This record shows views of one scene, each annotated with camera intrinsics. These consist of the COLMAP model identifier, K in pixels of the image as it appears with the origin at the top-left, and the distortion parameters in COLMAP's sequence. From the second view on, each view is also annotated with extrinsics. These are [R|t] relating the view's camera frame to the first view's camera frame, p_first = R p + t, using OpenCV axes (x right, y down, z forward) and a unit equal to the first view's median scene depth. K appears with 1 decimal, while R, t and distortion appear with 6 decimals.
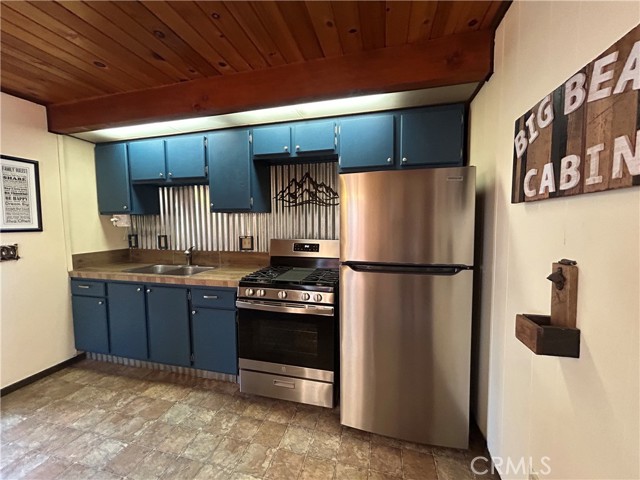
lens RADIAL K [[255.6, 0, 319.8], [0, 255.6, 238.1], [0, 0, 1]] dist [-0.002027, 0.000071]
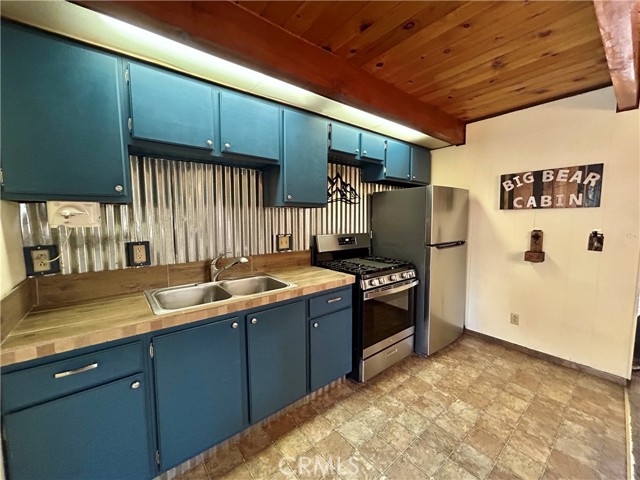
lens RADIAL K [[255.6, 0, 319.8], [0, 255.6, 238.1], [0, 0, 1]] dist [-0.002027, 0.000071]
pose [[0.603546, -0.061564, 0.794948, -1.026971], [0.053931, 0.997883, 0.036334, -0.022626], [-0.795502, 0.020943, 0.605588, 0.428255]]
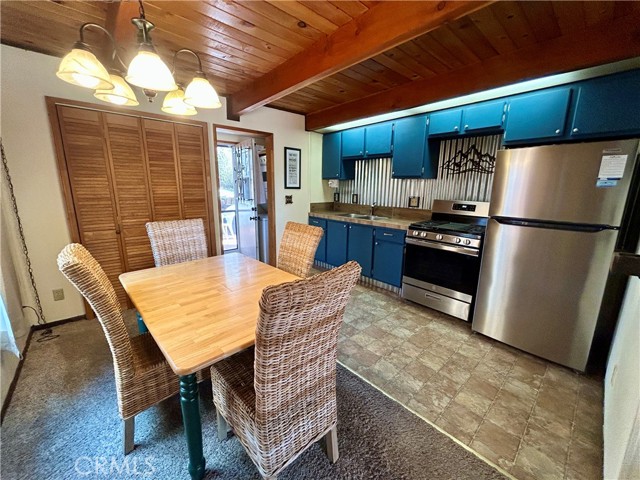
lens RADIAL K [[255.6, 0, 319.8], [0, 255.6, 238.1], [0, 0, 1]] dist [-0.002027, 0.000071]
pose [[0.830591, 0.129634, -0.541585, 0.058970], [-0.056462, 0.987120, 0.149686, 0.038665], [0.554014, -0.093749, 0.827212, -0.447423]]
